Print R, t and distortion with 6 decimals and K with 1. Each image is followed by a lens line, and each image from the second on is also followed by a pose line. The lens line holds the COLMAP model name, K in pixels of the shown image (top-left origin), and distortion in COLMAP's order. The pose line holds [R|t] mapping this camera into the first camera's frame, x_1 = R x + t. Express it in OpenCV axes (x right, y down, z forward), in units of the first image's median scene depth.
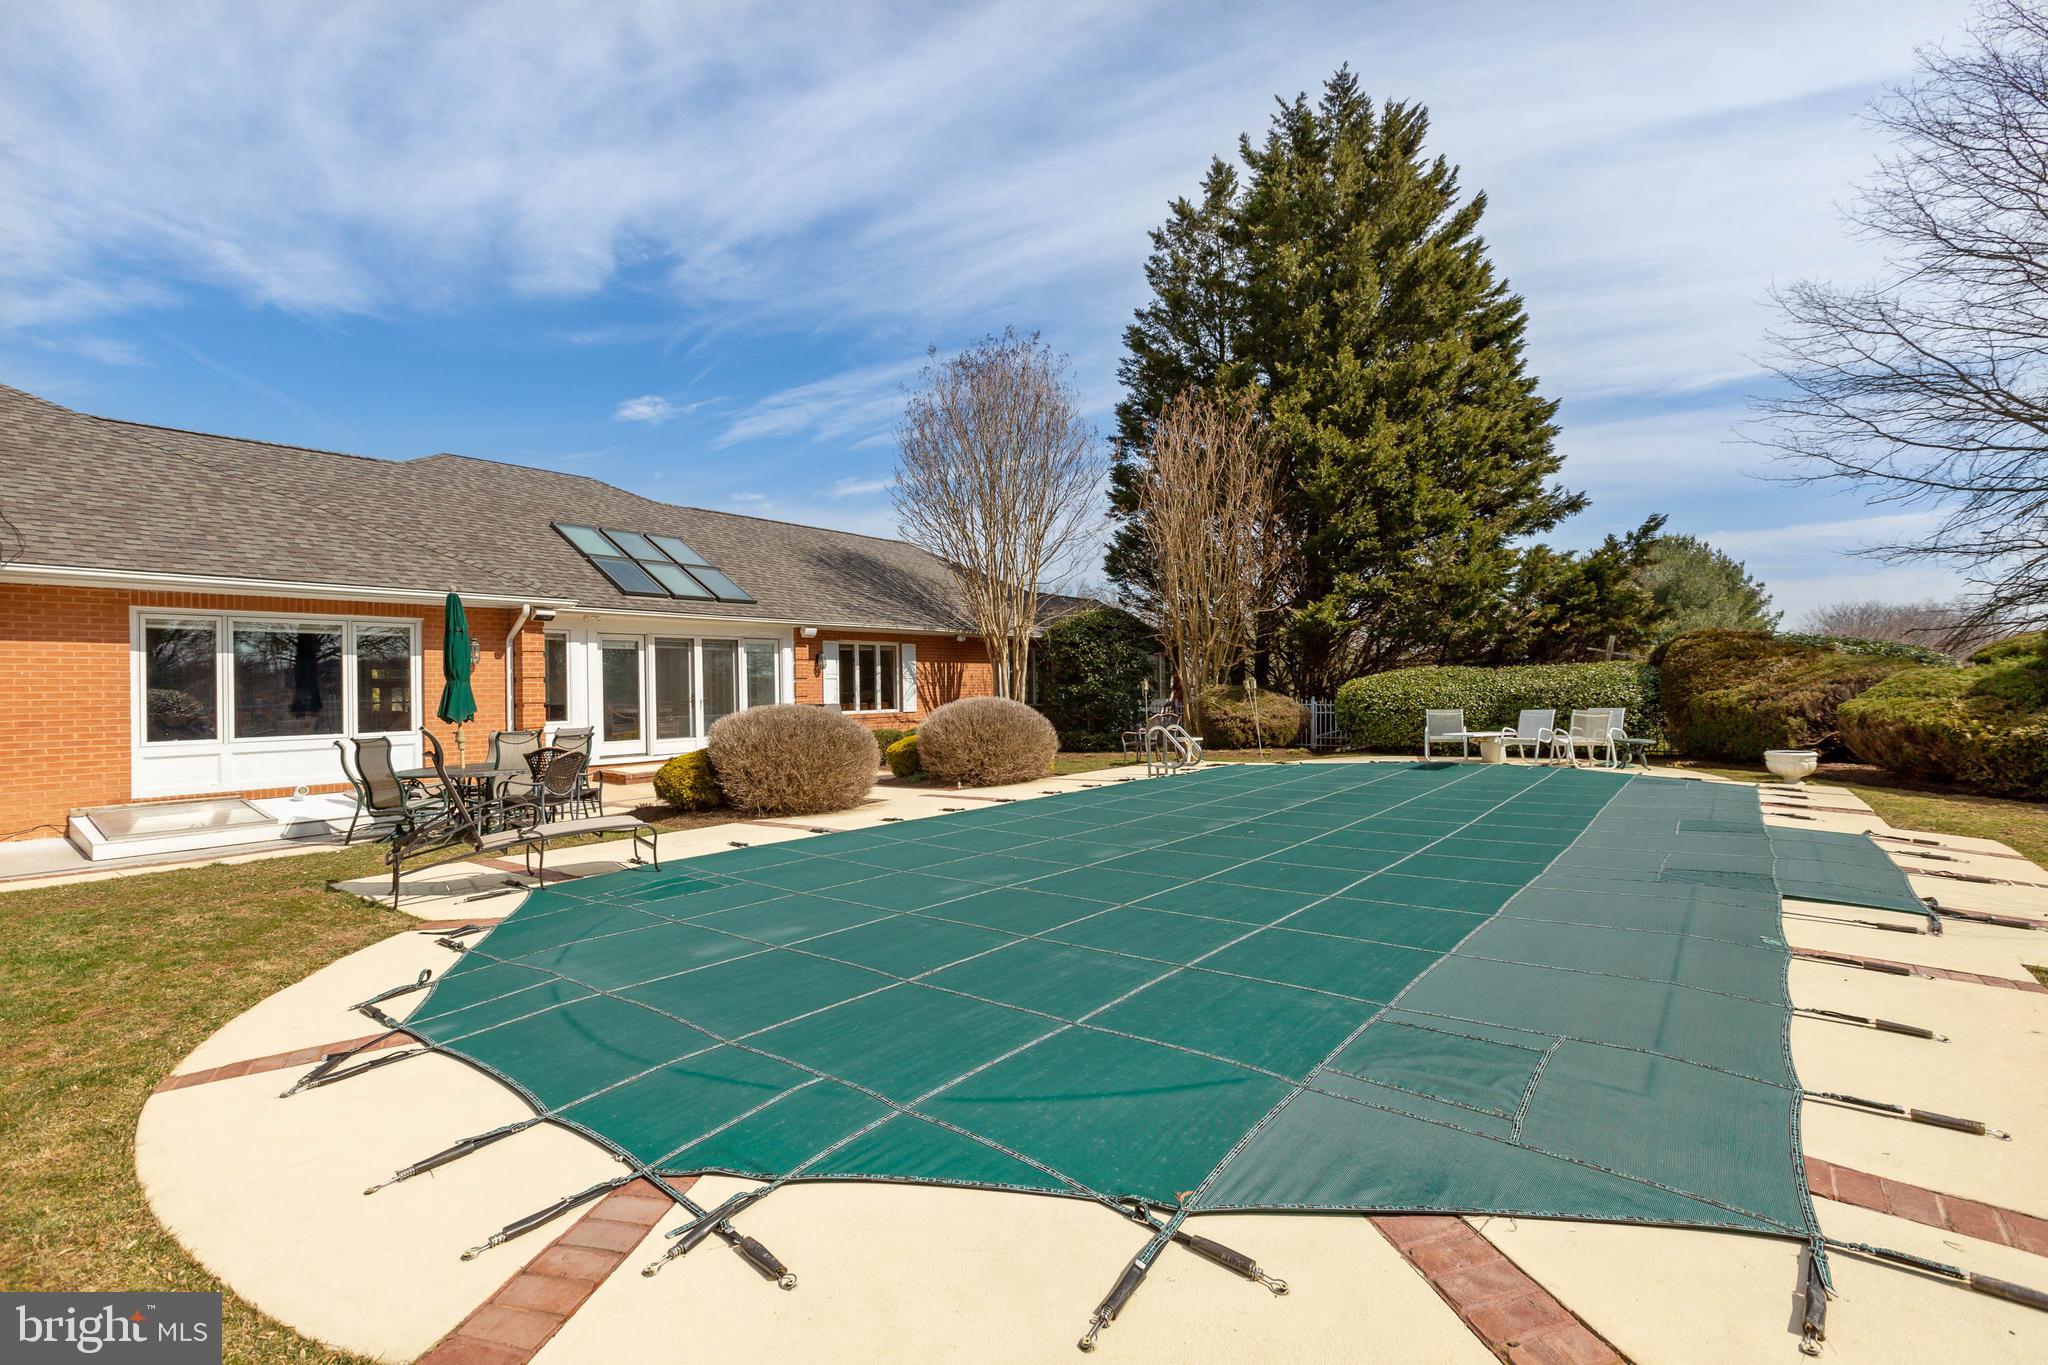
lens RADIAL K [[970.1, 0, 1022.6], [0, 970.1, 675.1], [0, 0, 1]] dist [0.011507, 0.000662]
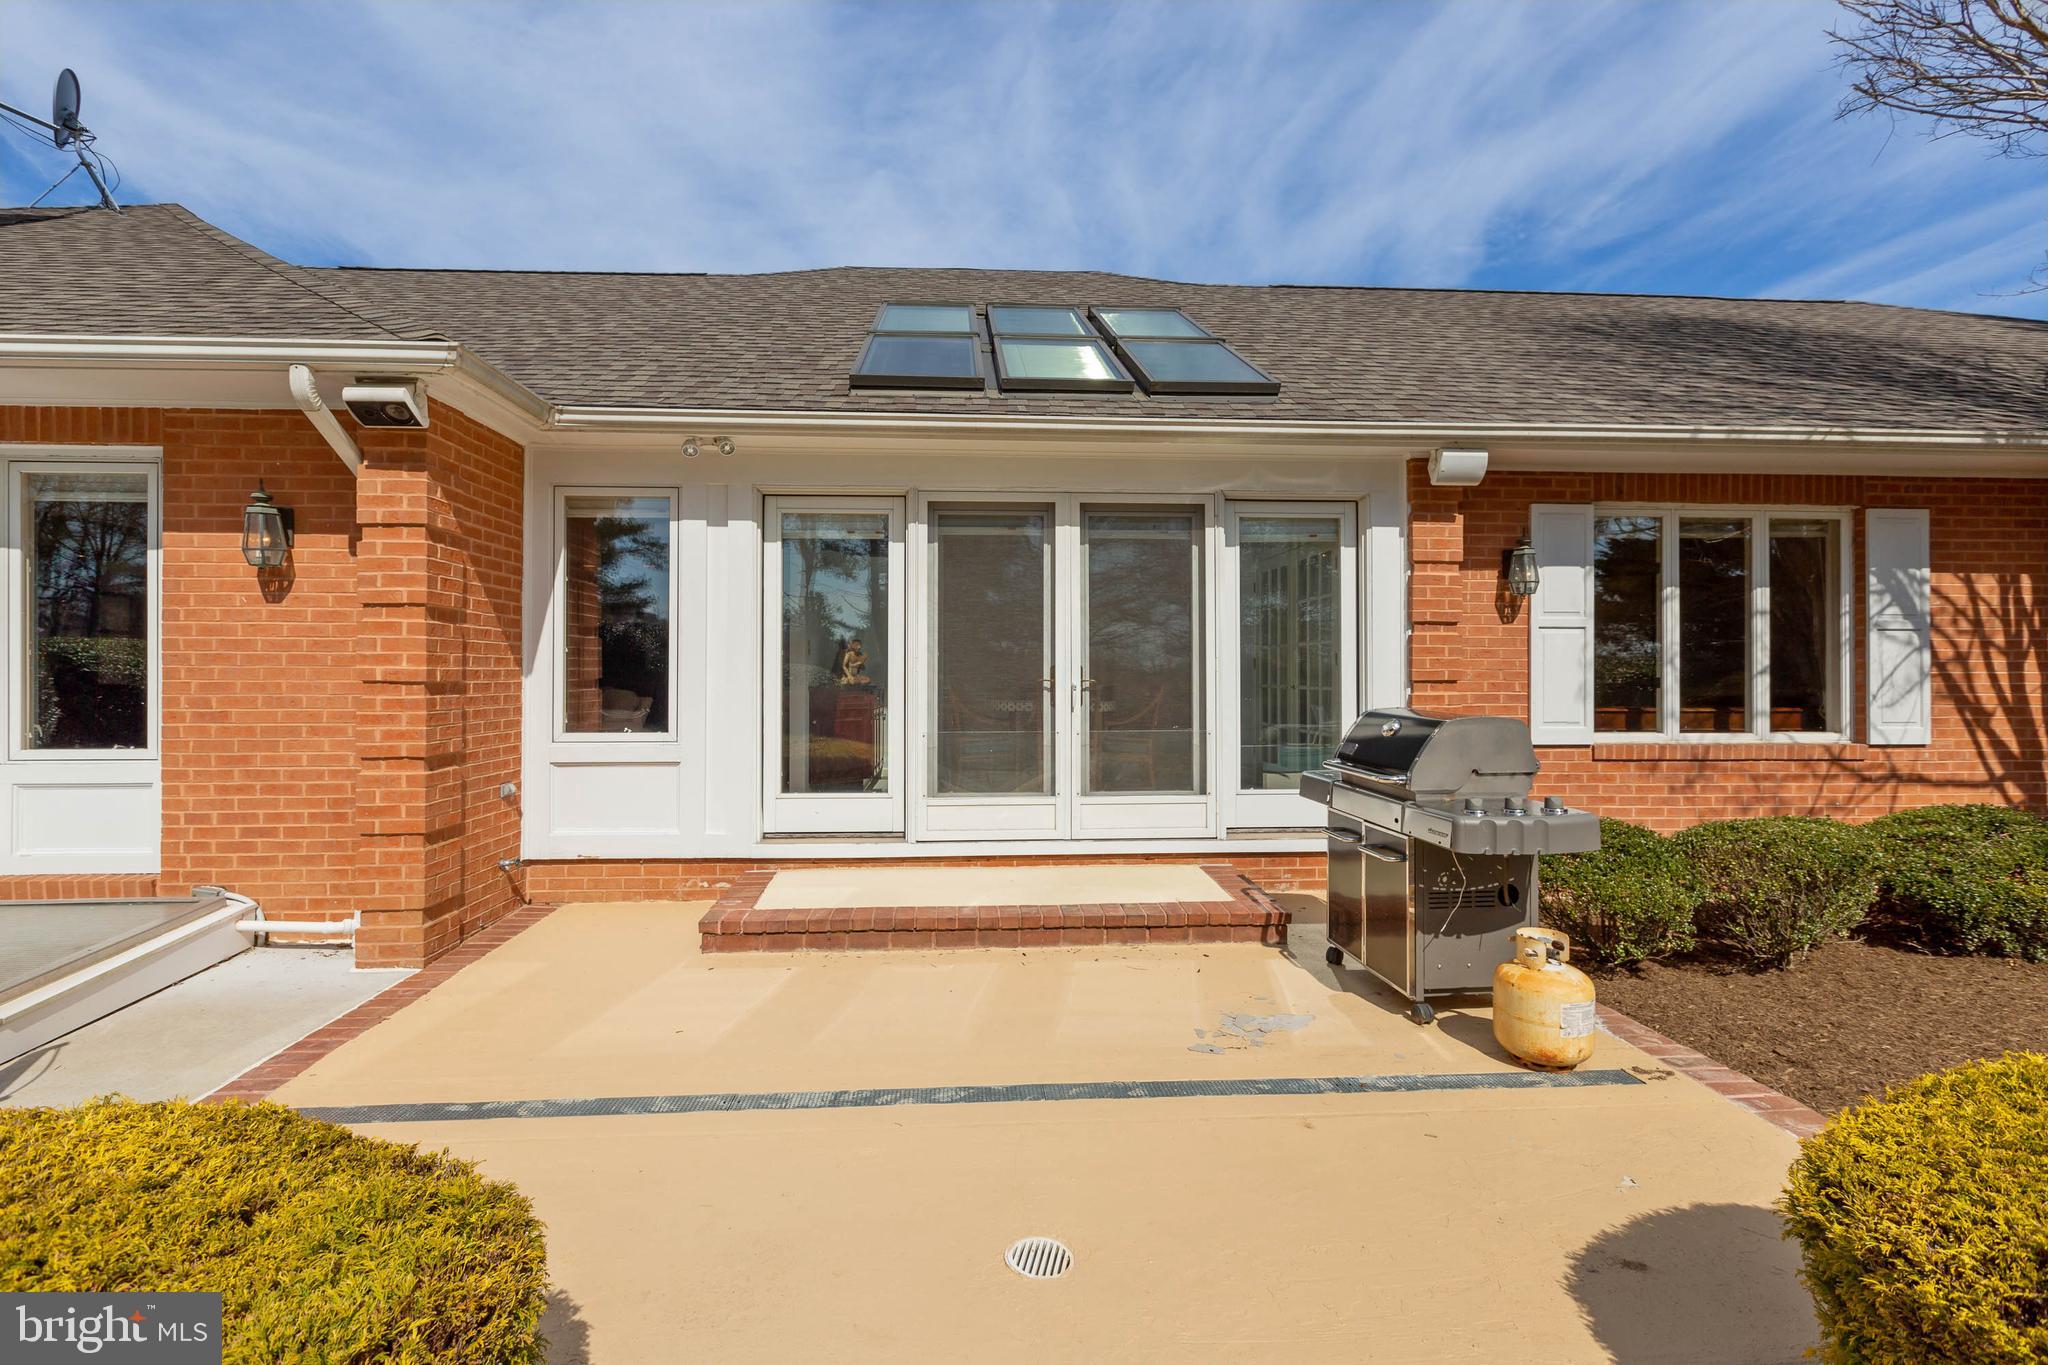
lens RADIAL K [[970.1, 0, 1021.0], [0, 970.1, 663.9], [0, 0, 1]] dist [0.011507, 0.000662]
pose [[0.681847, 0.016556, -0.731308, -0.088963], [-0.004531, 0.999820, 0.018409, 0.010225], [0.731481, -0.009239, 0.681799, 0.668660]]
